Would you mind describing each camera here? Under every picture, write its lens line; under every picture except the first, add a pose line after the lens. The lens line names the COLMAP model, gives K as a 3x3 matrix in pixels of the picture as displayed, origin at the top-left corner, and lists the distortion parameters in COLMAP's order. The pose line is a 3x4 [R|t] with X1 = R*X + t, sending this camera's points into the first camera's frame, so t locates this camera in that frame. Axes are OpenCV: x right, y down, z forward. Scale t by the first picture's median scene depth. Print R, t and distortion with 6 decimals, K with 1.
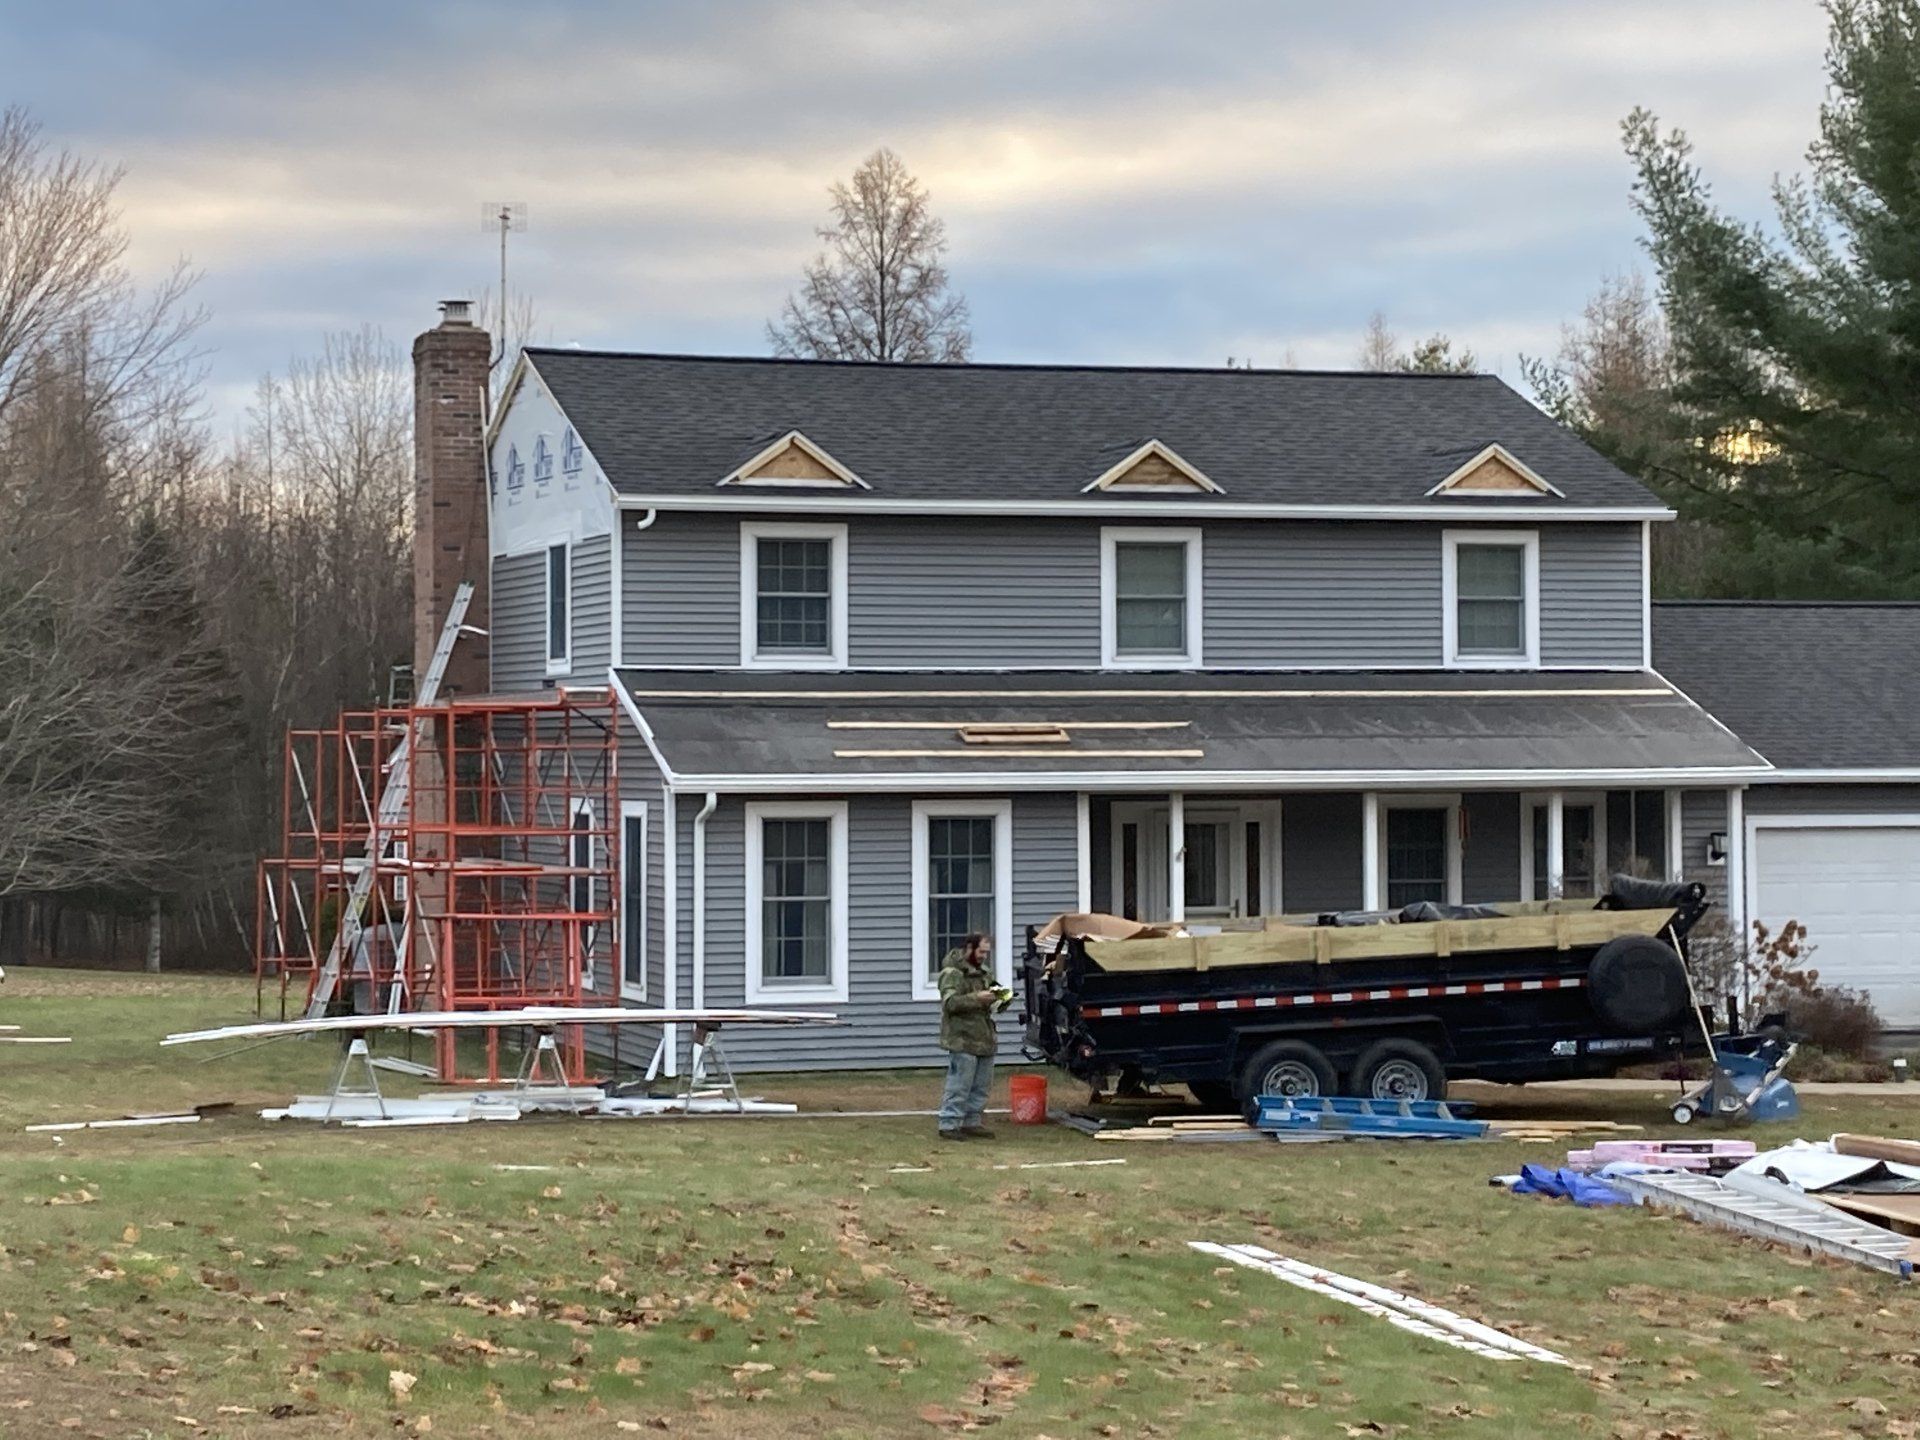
lens RADIAL K [[4088.0, 0, 882.8], [0, 4088.0, 717.9], [0, 0, 1]] dist [0.131597, 0.000000]
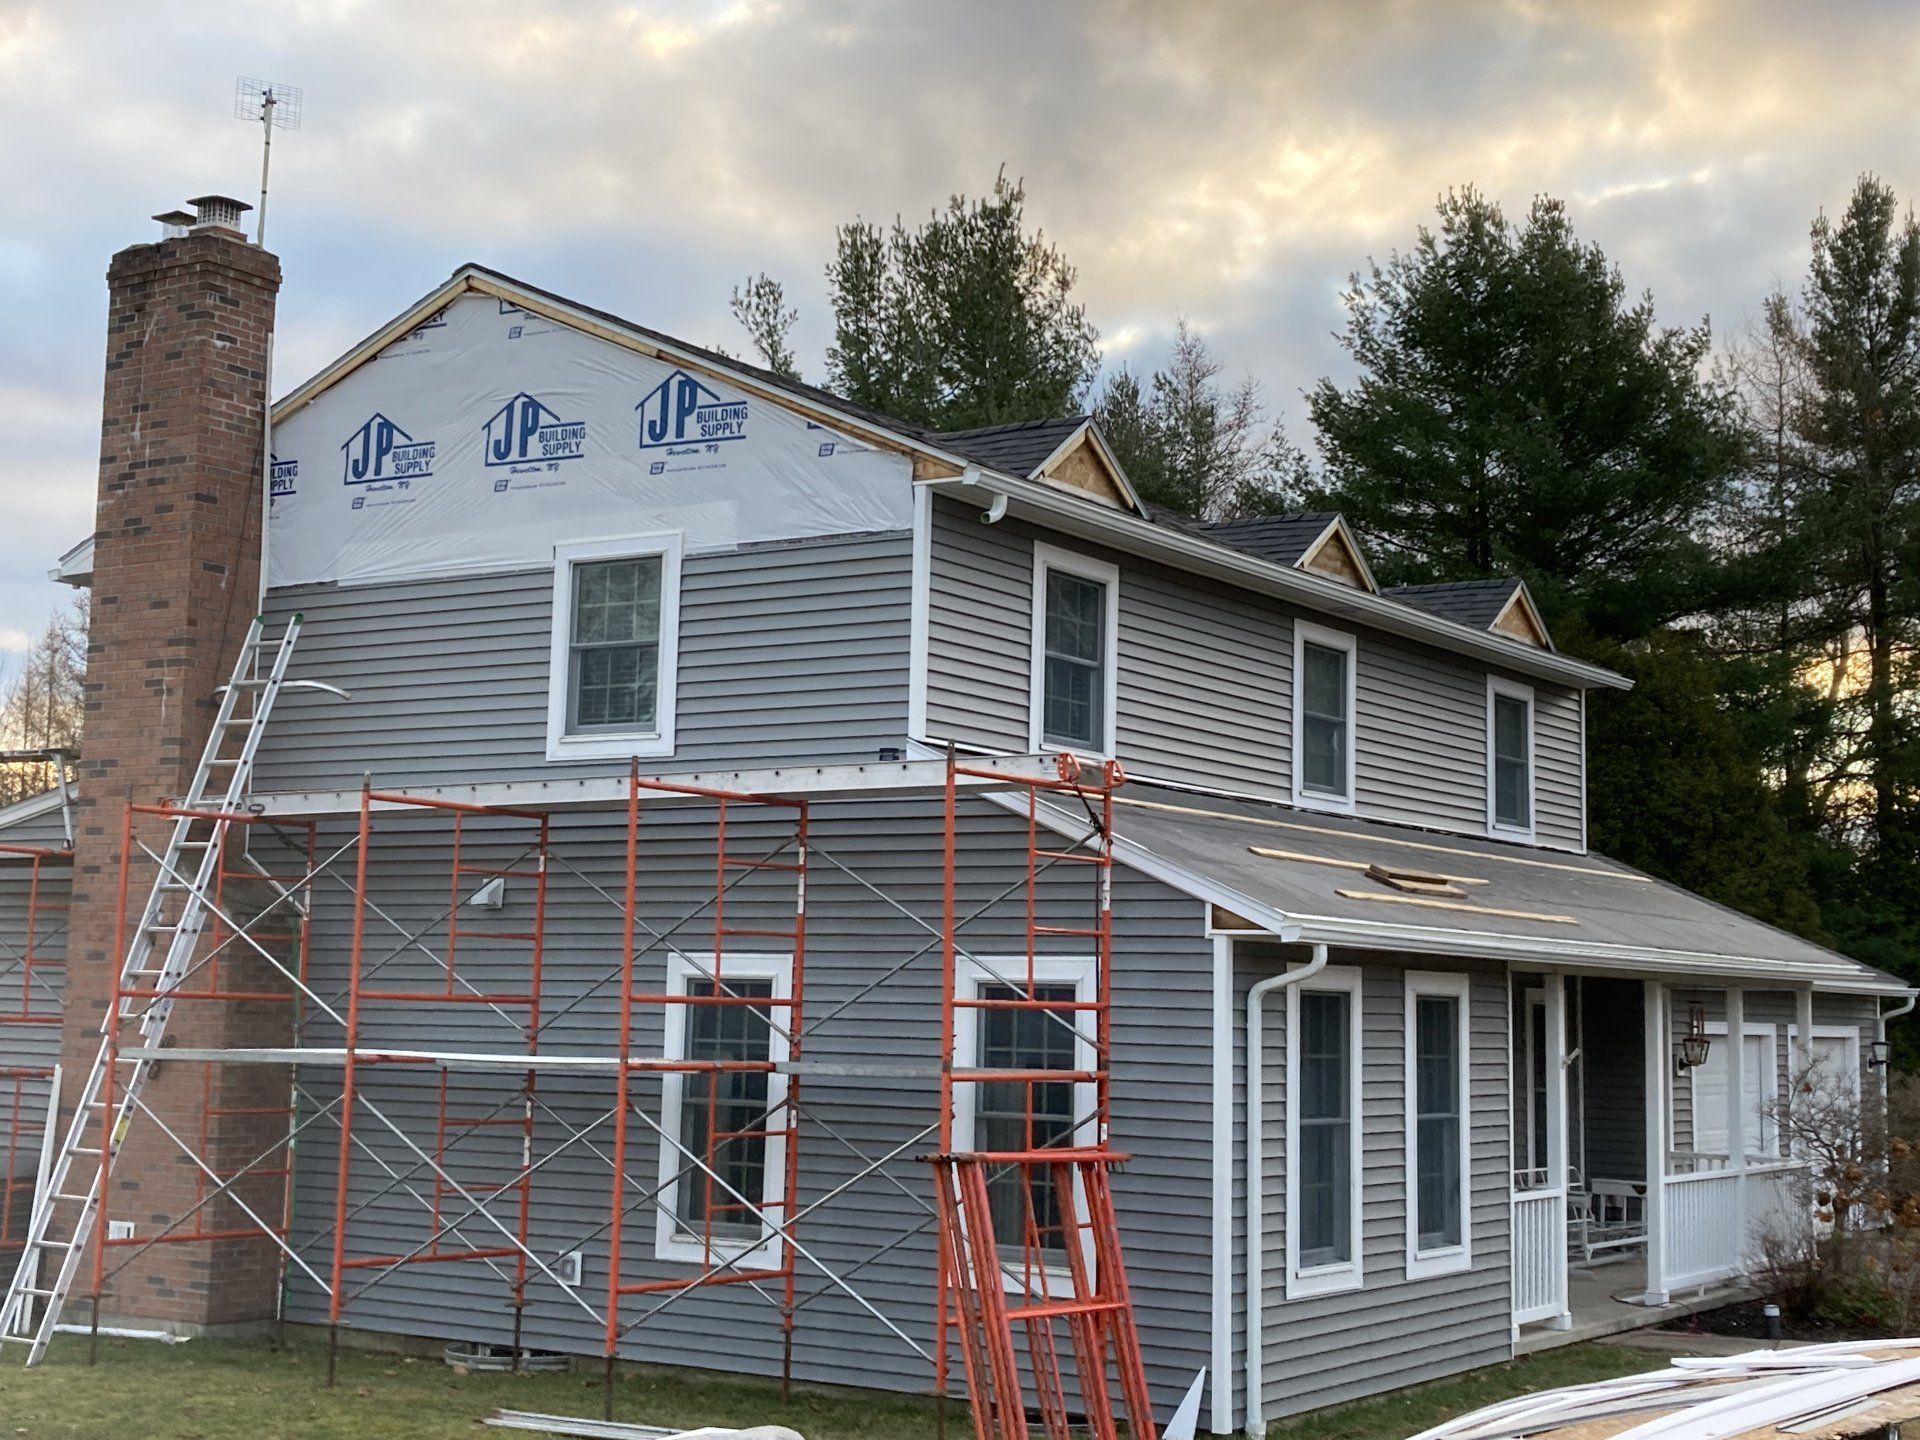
lens RADIAL K [[2666.6, 0, 958.2], [0, 2666.6, 671.1], [0, 0, 1]] dist [0.037296, 0.000000]
pose [[0.762588, 0.102178, 0.638764, -0.300189], [-0.027357, 0.991657, -0.125967, 0.025981], [-0.646306, 0.078586, 0.759021, 0.643128]]
